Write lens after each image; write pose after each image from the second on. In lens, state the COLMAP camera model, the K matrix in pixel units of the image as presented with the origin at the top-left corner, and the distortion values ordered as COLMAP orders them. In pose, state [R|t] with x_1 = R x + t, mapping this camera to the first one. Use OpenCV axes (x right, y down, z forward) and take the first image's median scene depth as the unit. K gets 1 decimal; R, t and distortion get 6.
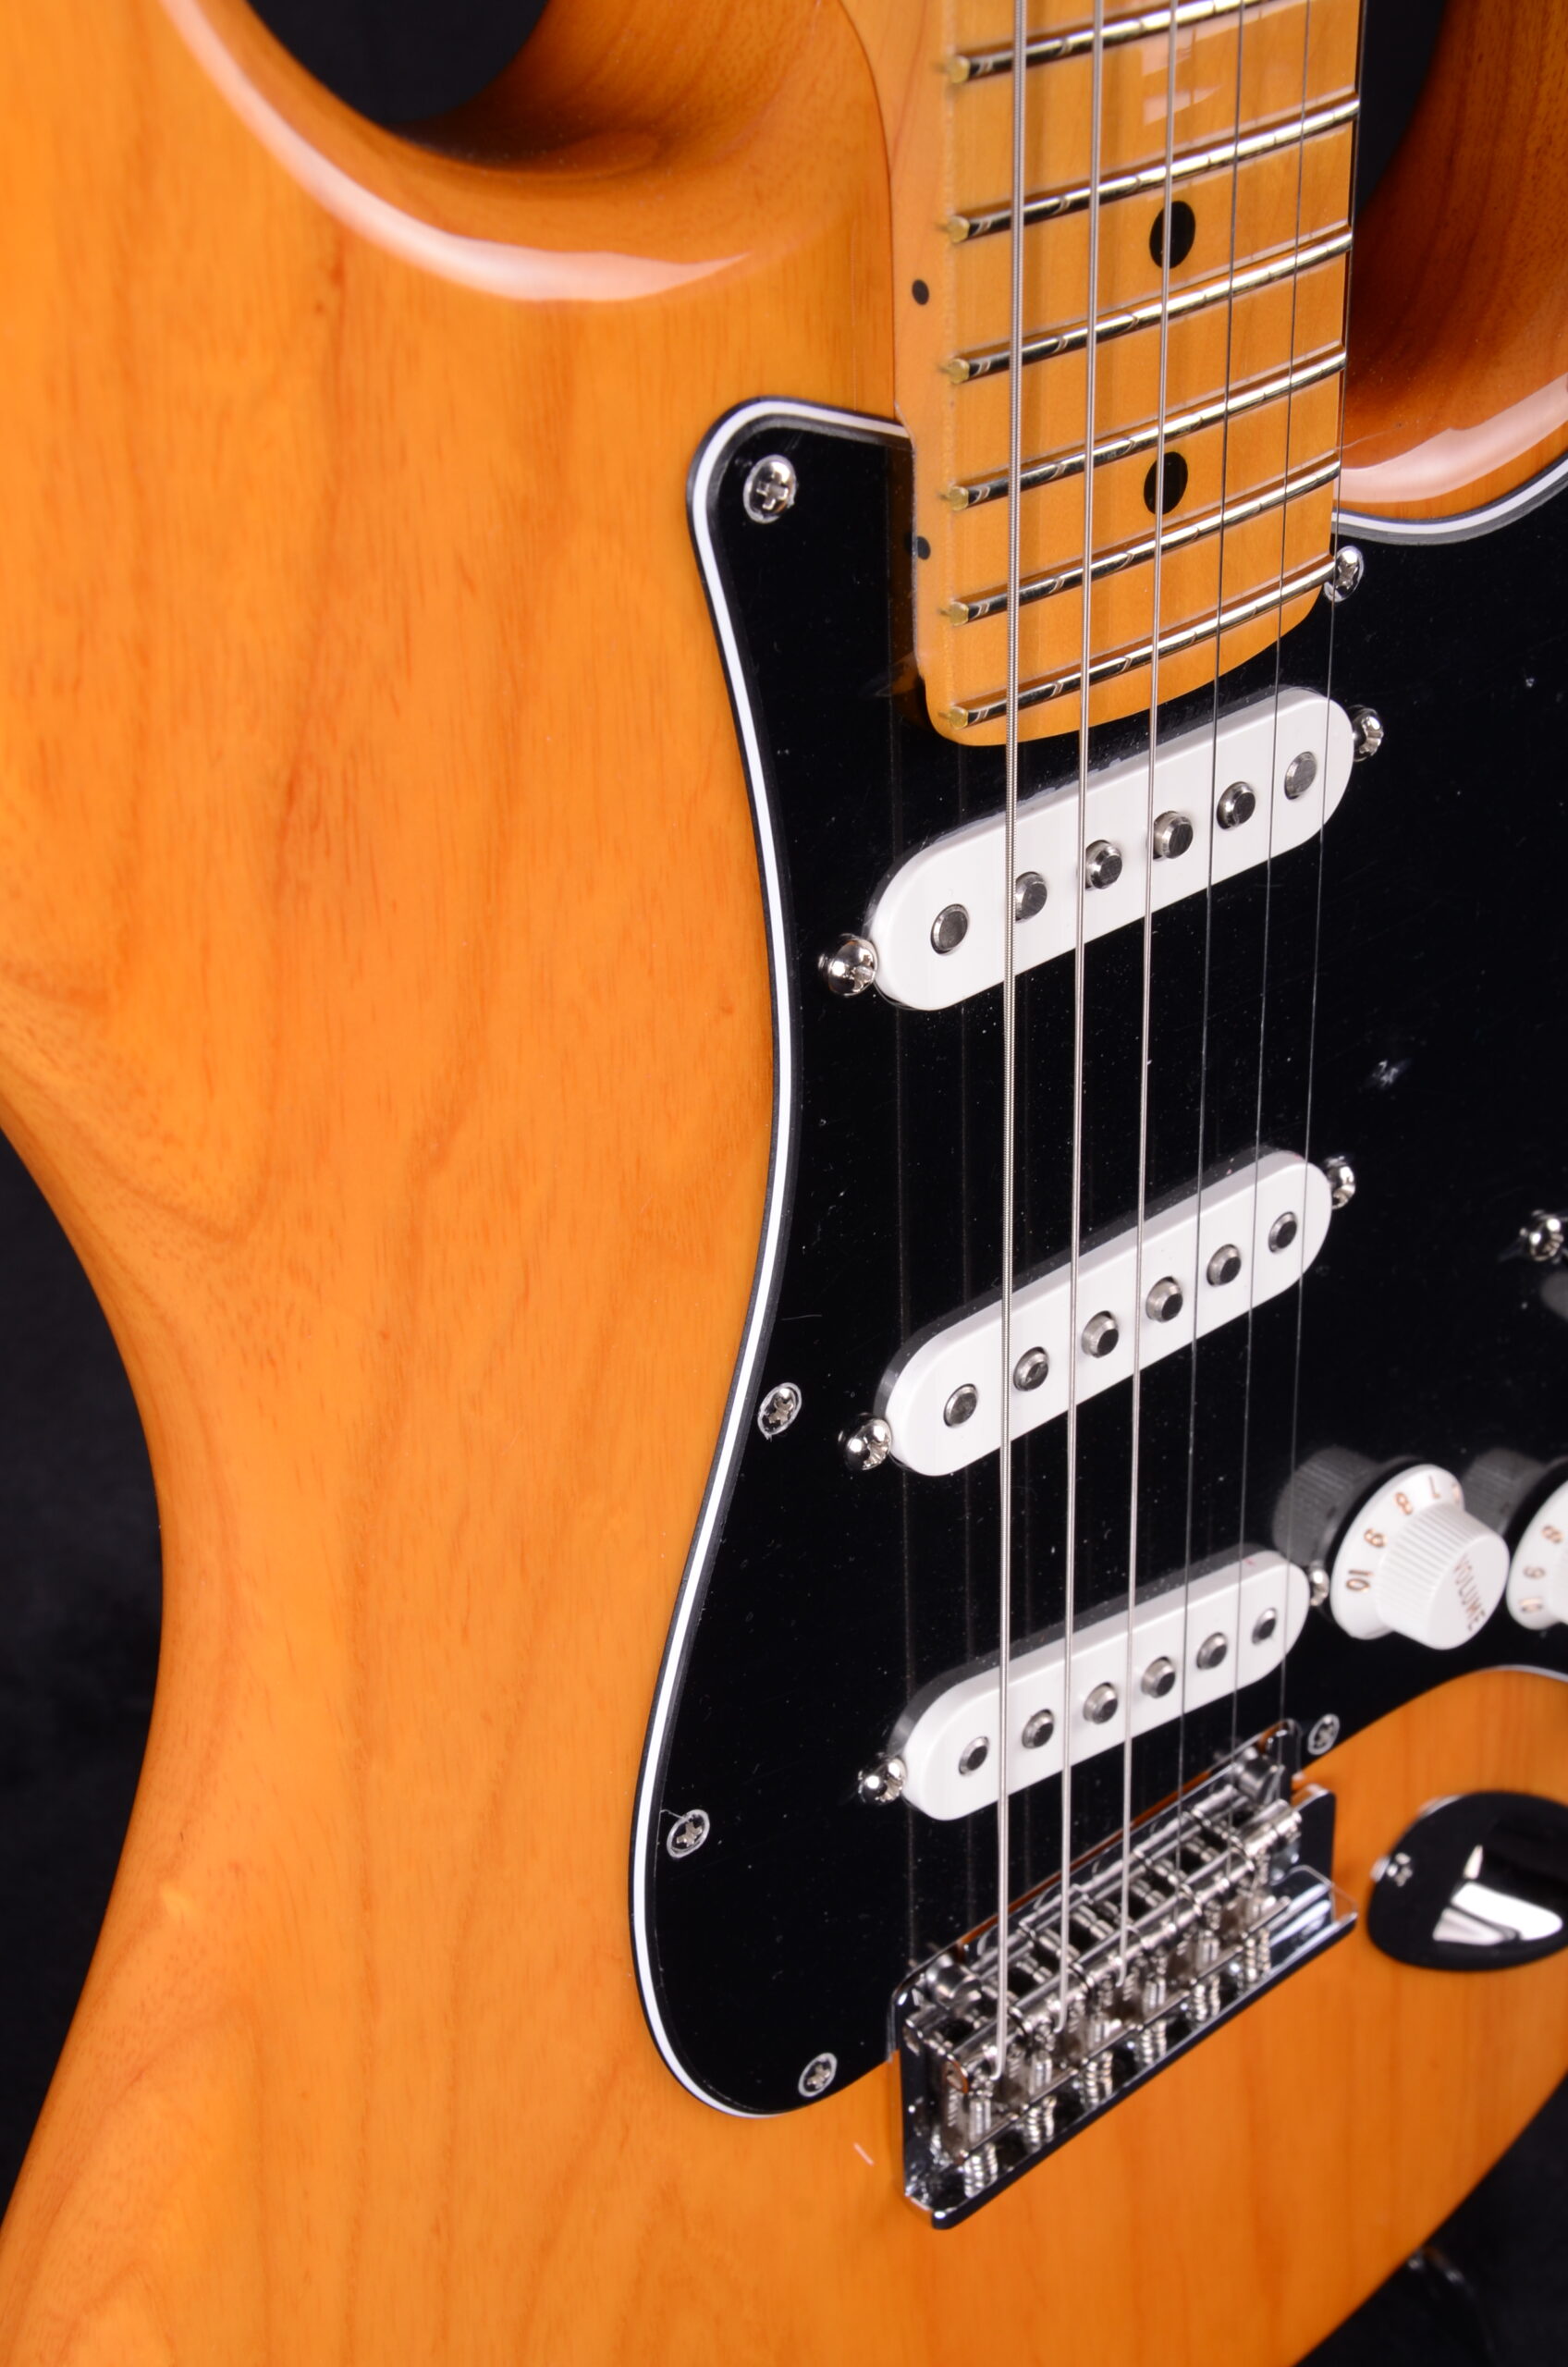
lens RADIAL K [[3218.2, 0, 784.4], [0, 3218.2, 1189.7], [0, 0, 1]] dist [0.031789, 0.000000]
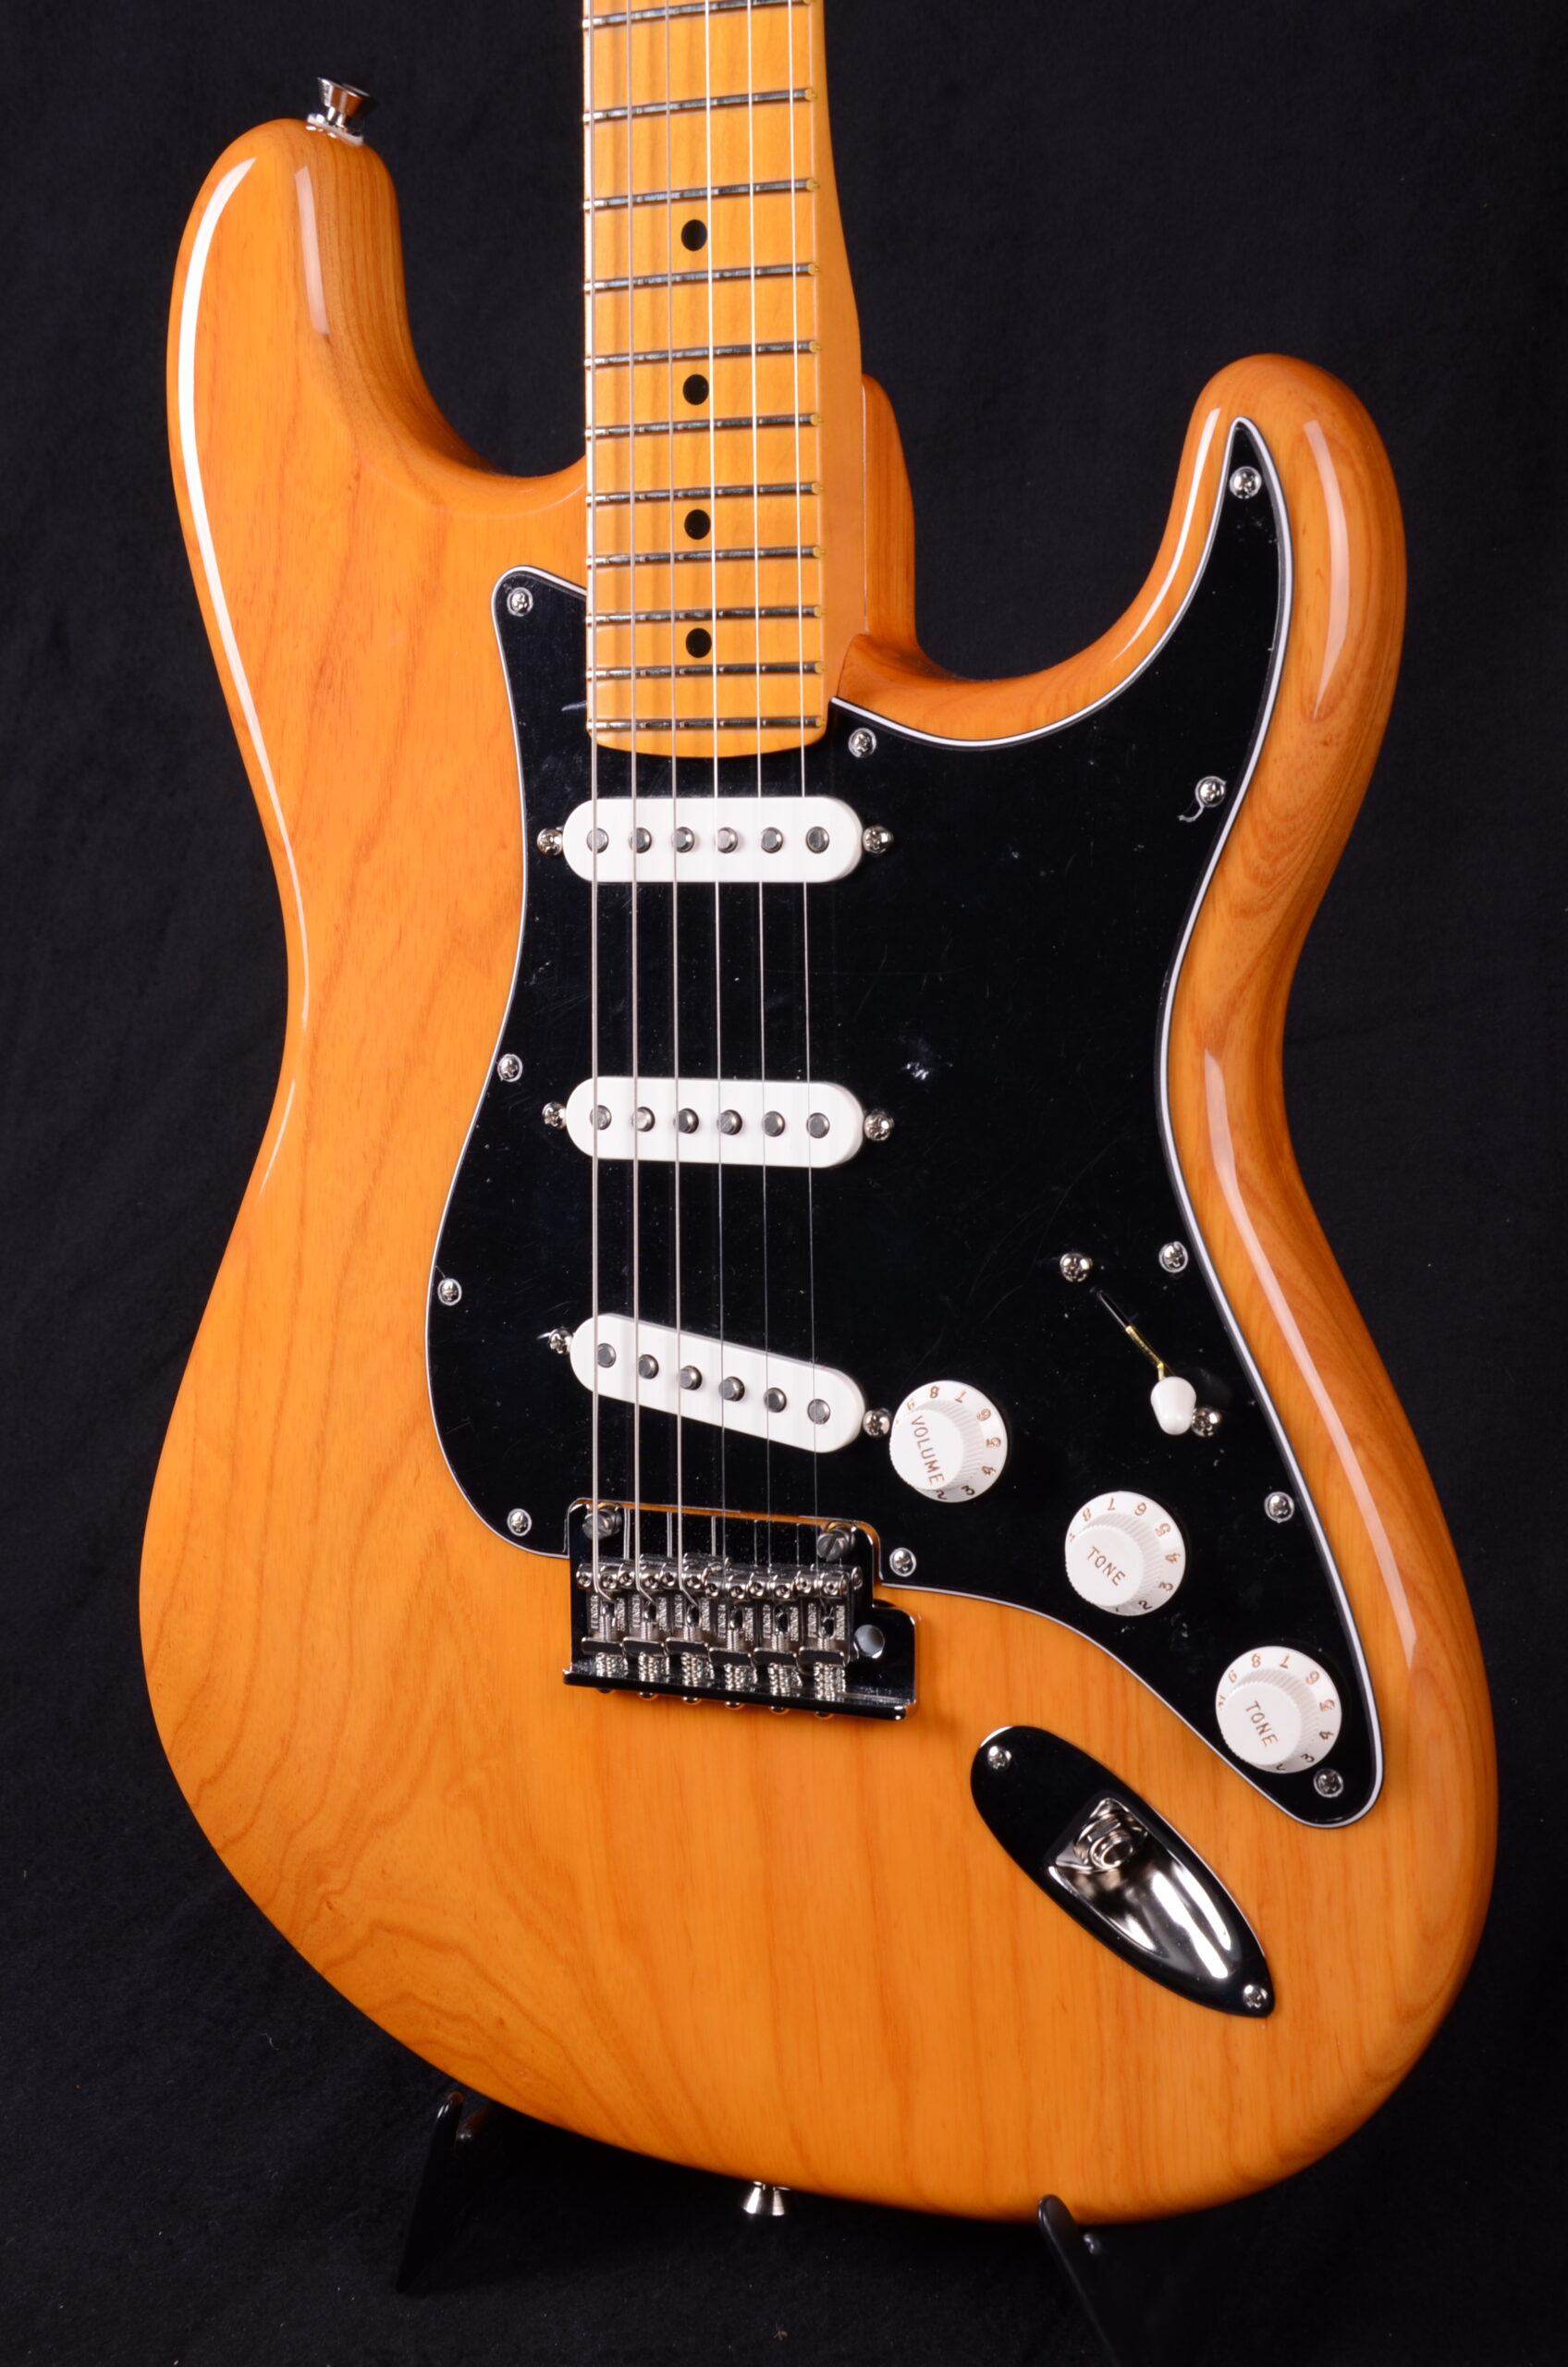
lens RADIAL K [[3369.9, 0, 782.3], [0, 3369.9, 1229.5], [0, 0, 1]] dist [0.089390, 0.000000]
pose [[0.424542, 0.145690, -0.893610, 2.291560], [-0.492856, 0.865116, -0.093105, 0.309316], [0.759511, 0.479947, 0.439082, 0.262730]]
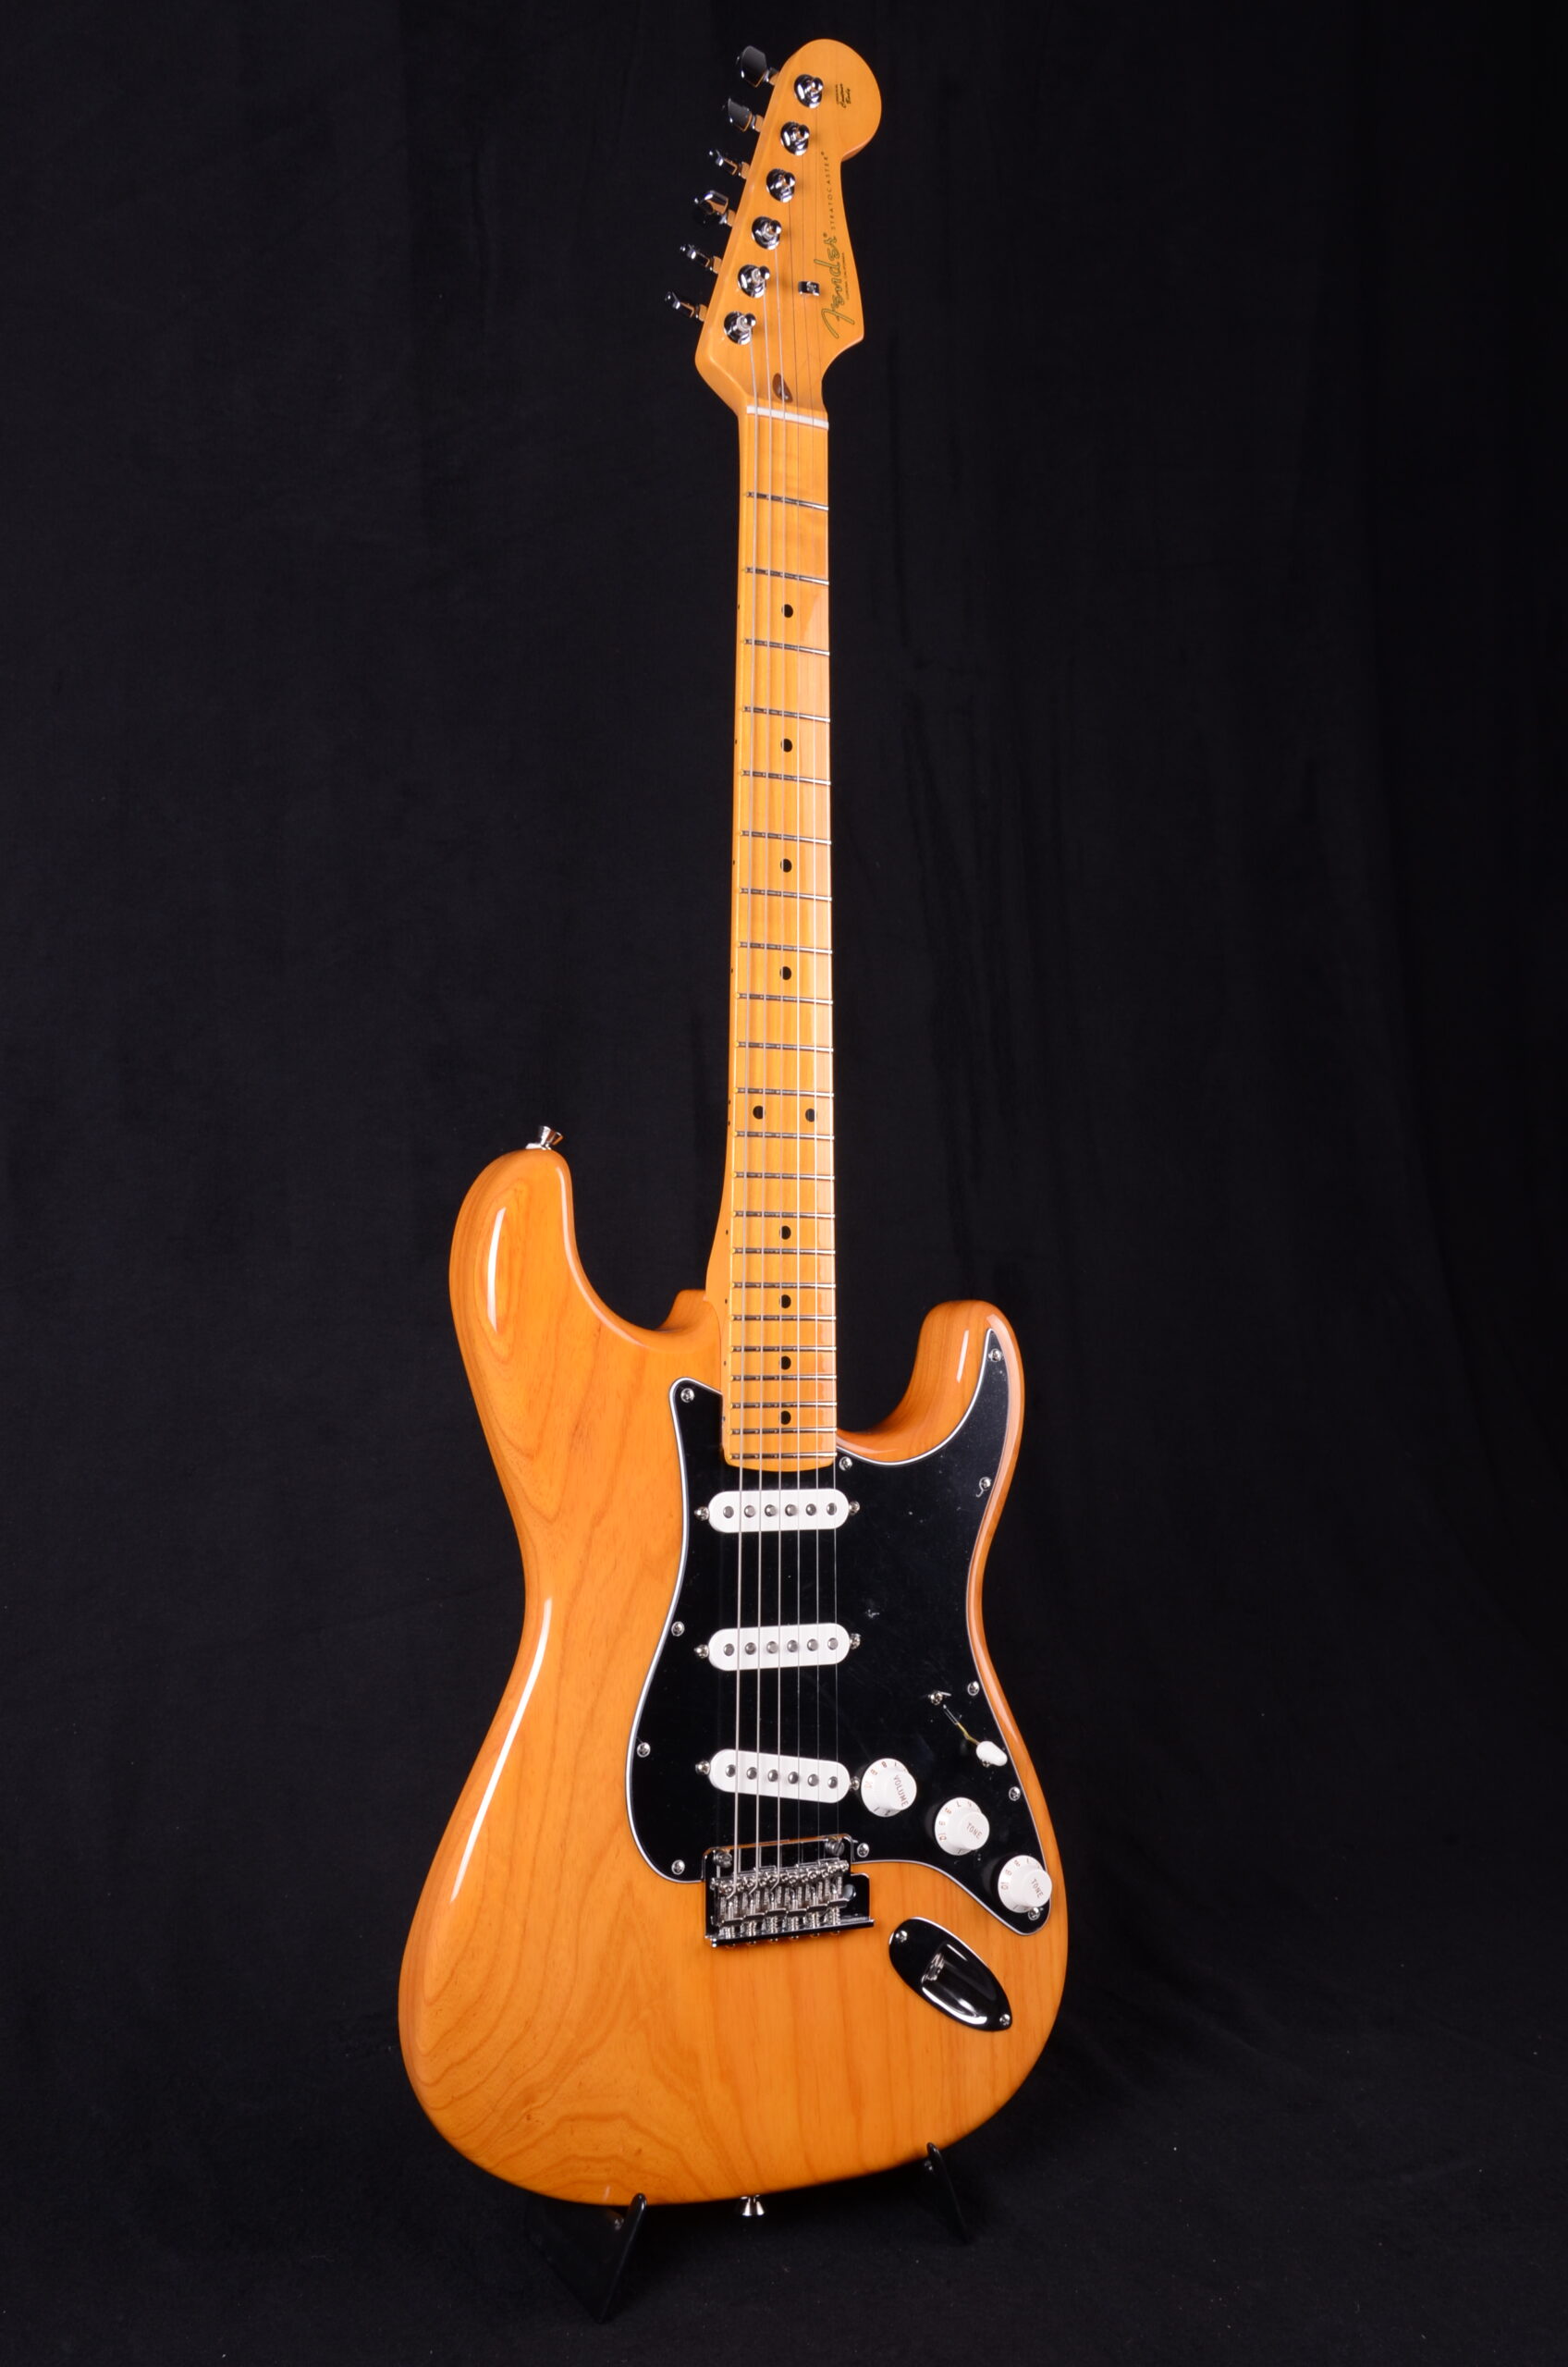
lens RADIAL K [[2663.8, 0, 796.4], [0, 2663.8, 1208.2], [0, 0, 1]] dist [0.017426, 0.000000]
pose [[0.981871, 0.031186, -0.186970, 0.857521], [-0.133494, 0.814035, -0.565266, 1.716891], [0.134572, 0.579978, 0.803440, -2.250204]]
